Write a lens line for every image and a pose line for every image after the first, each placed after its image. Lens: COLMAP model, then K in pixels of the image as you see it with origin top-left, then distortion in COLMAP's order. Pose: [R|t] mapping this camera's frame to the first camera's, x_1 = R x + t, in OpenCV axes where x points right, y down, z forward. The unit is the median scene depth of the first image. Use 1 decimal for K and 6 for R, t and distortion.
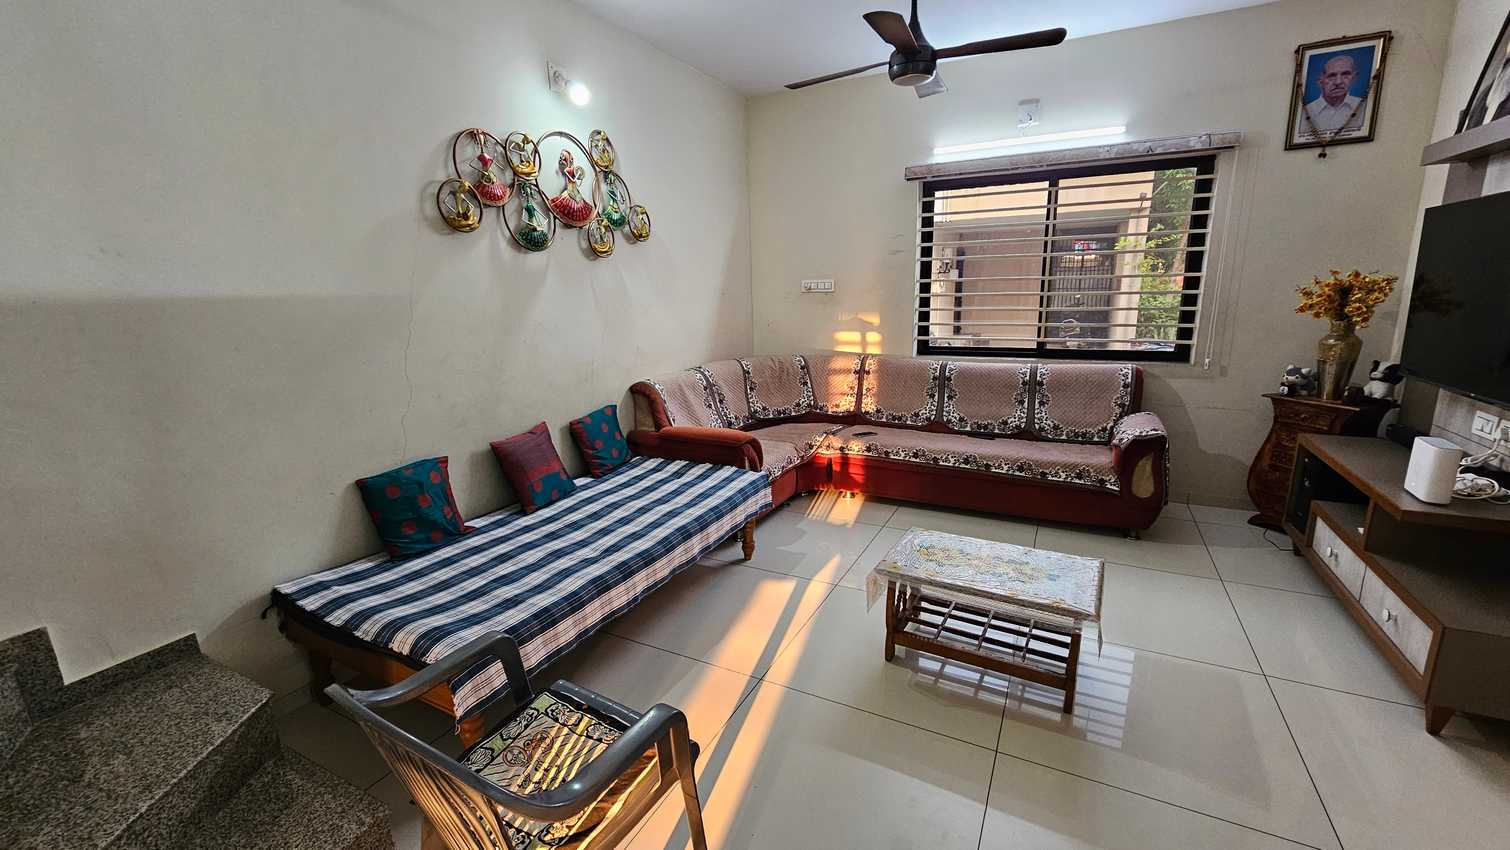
lens RADIAL K [[618.1, 0, 750.4], [0, 618.1, 428.3], [0, 0, 1]] dist [0.000415, -0.001486]
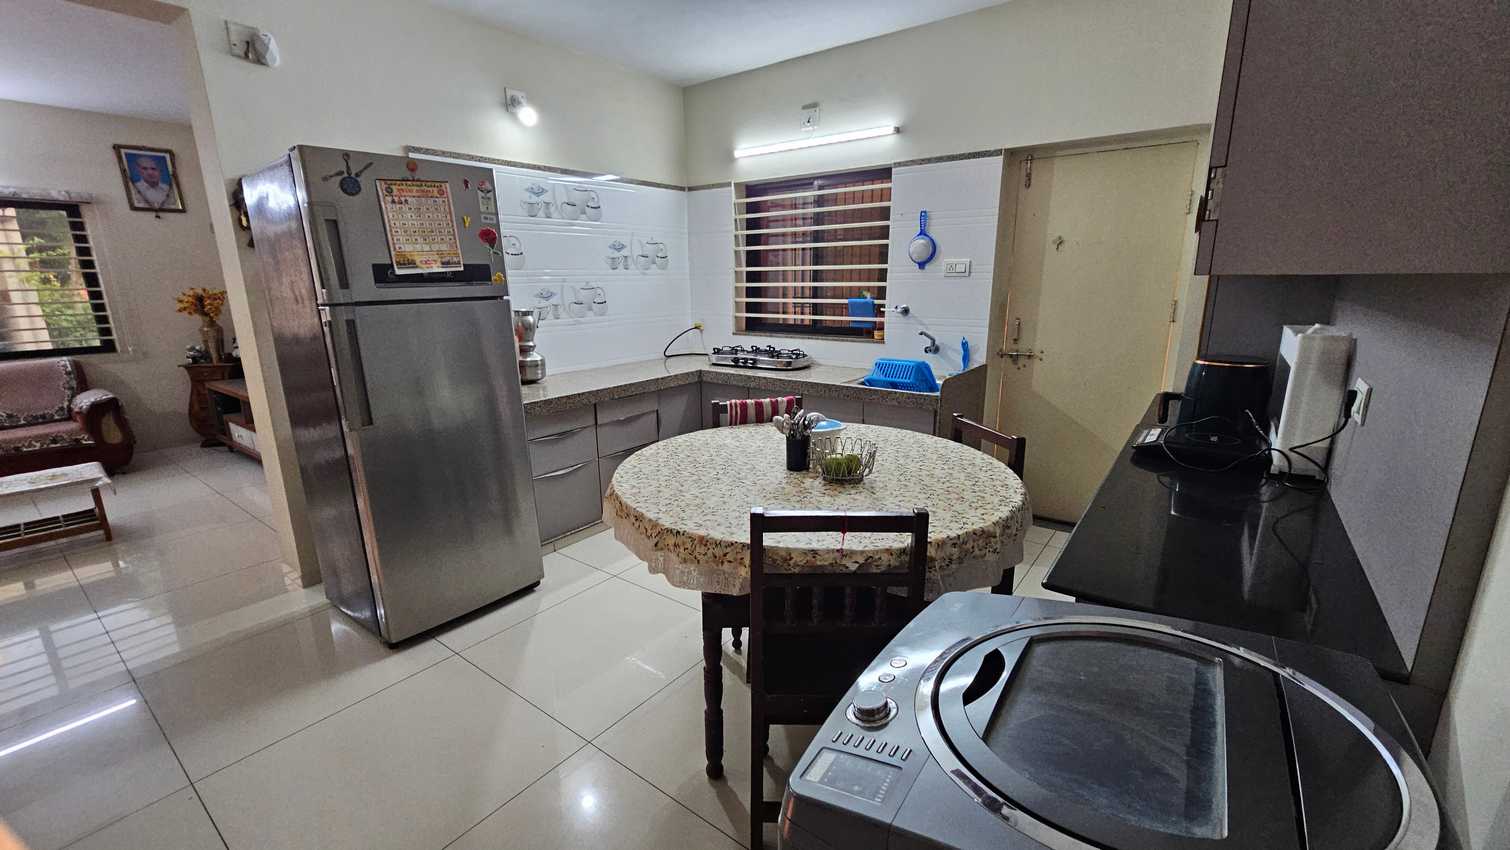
lens RADIAL K [[618.1, 0, 754.6], [0, 618.1, 433.3], [0, 0, 1]] dist [0.000415, -0.001486]
pose [[0.162261, -0.213092, 0.963464, -0.492188], [0.227792, 0.958119, 0.173546, 0.175152], [-0.960095, 0.191310, 0.204007, -0.709551]]
